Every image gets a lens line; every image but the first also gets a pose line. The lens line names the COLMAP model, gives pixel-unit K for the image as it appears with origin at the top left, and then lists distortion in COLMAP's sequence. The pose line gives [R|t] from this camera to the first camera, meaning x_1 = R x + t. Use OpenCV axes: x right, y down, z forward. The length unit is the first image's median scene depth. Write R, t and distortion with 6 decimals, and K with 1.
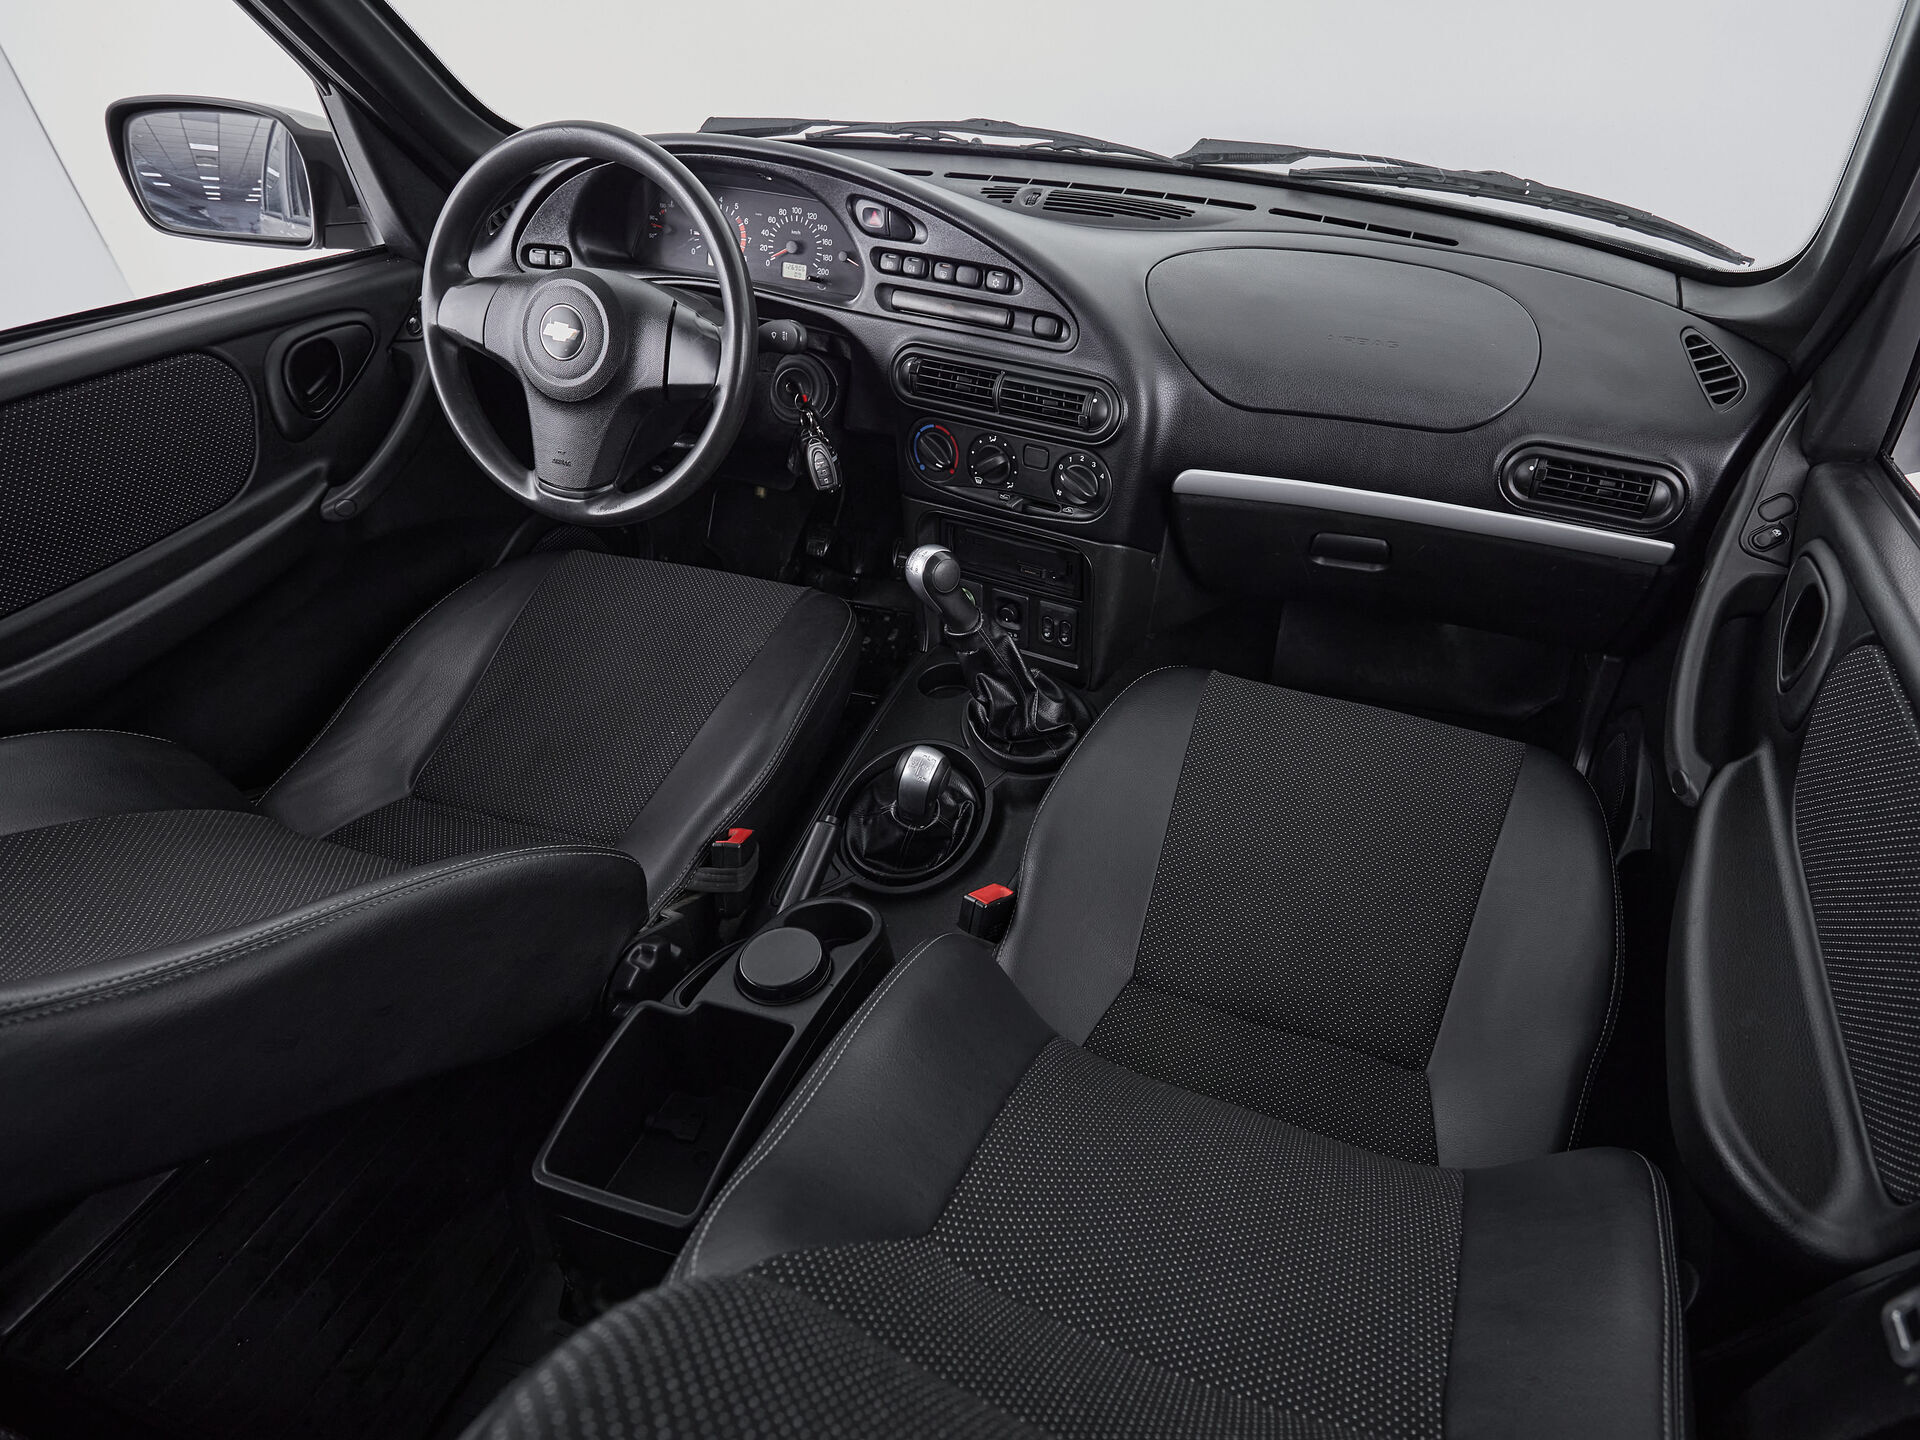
lens RADIAL K [[1034.6, 0, 960.0], [0, 1034.6, 624.4], [0, 0, 1]] dist [-0.000917, 0.001105]
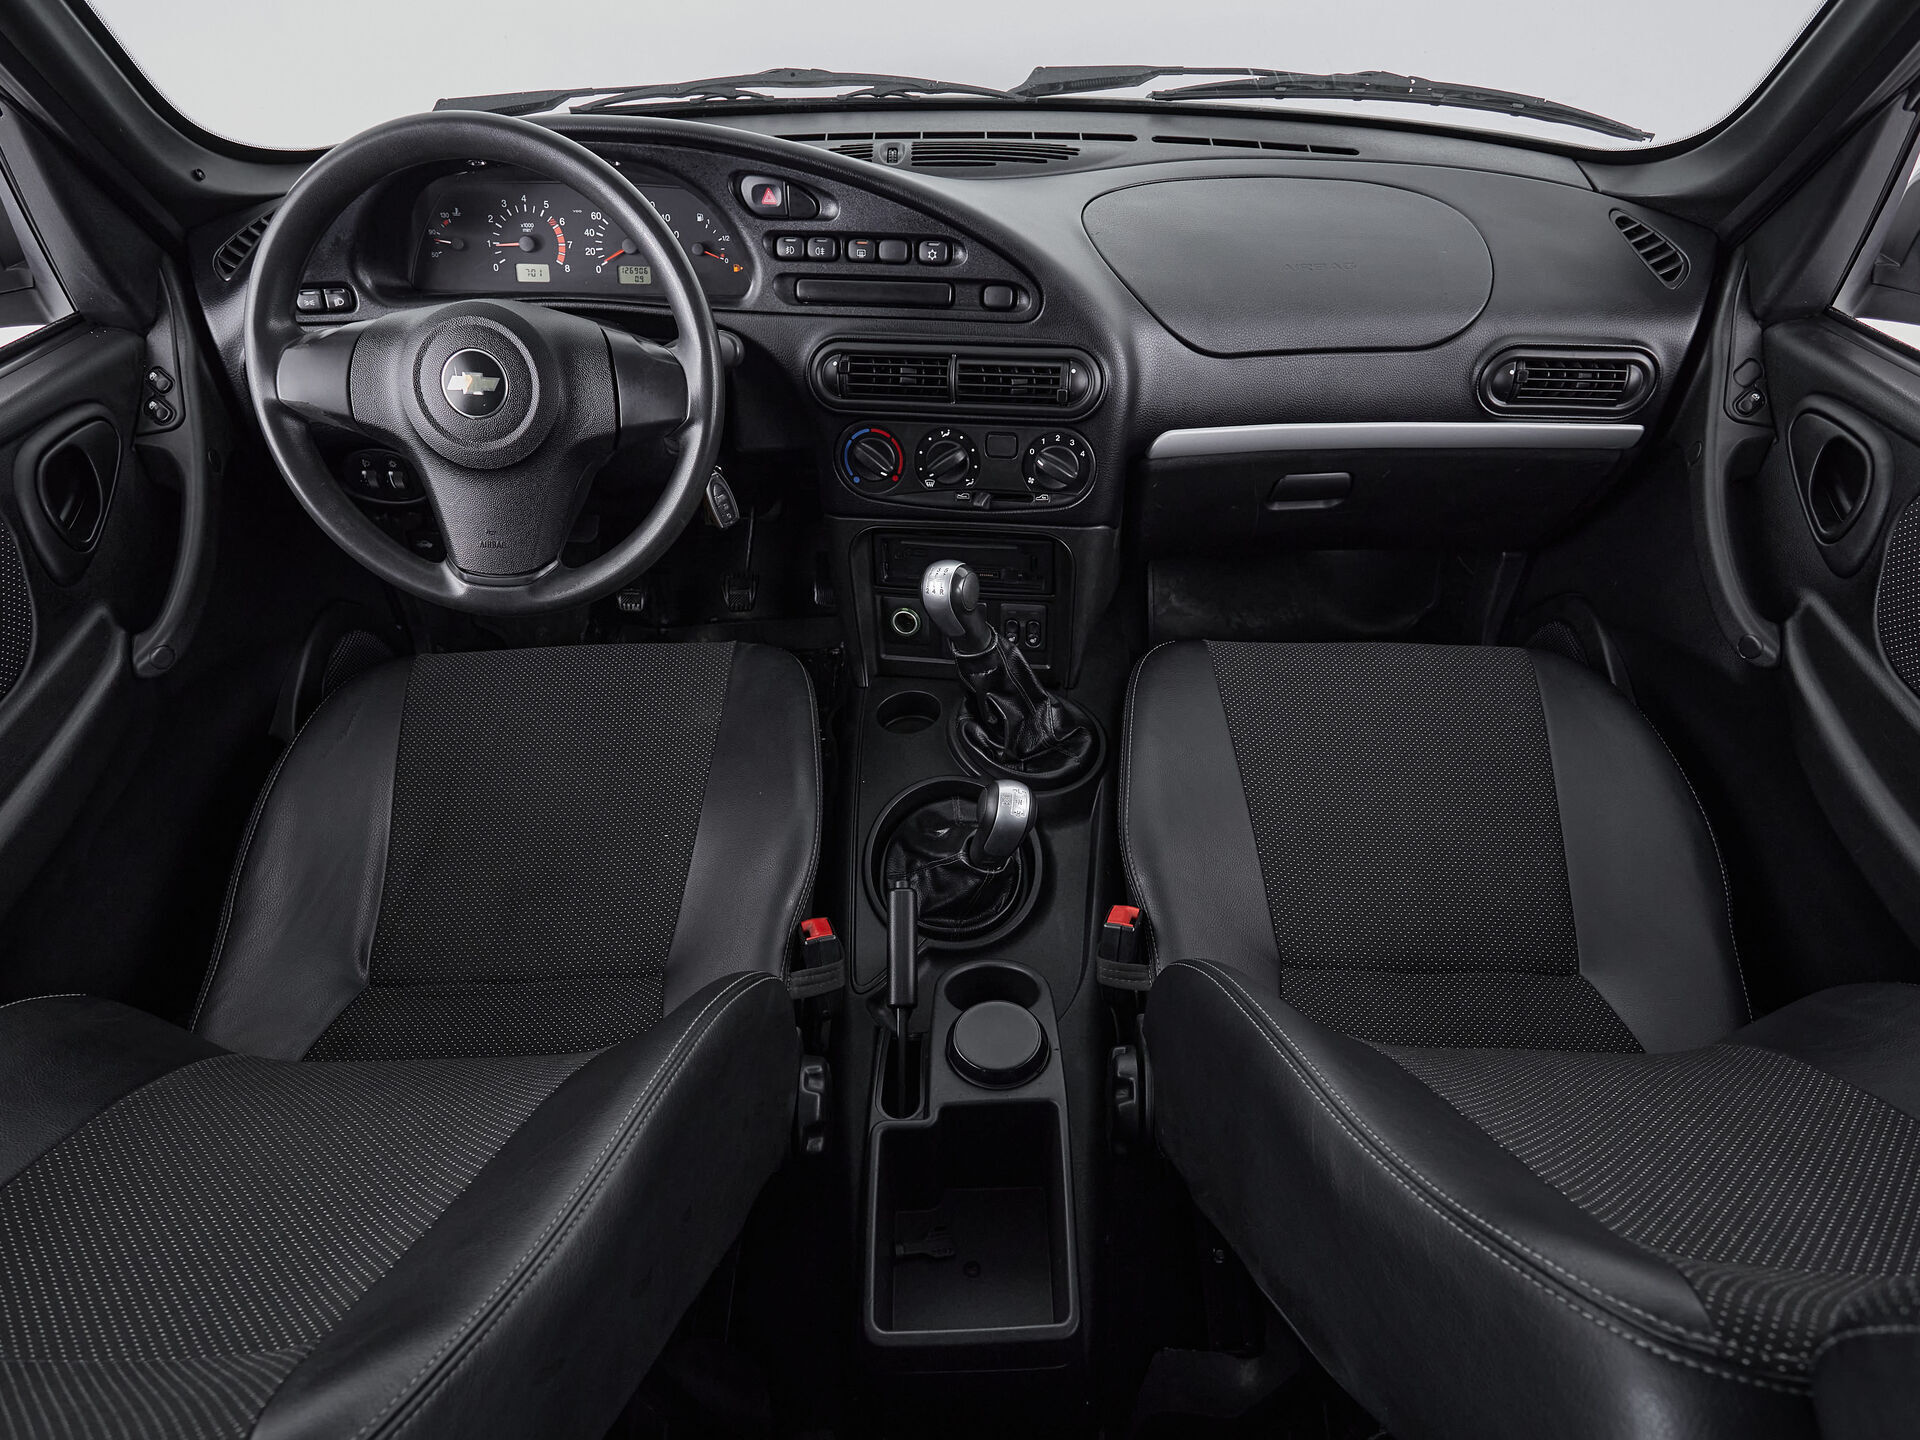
lens RADIAL K [[1129.8, 0, 960.0], [0, 1129.8, 720.0], [0, 0, 1]] dist [0.000027, -0.003638]
pose [[0.954643, -0.214711, 0.206292, -0.218015], [0.199019, 0.975451, 0.094275, -0.028779], [-0.221470, -0.048942, 0.973938, 0.038740]]
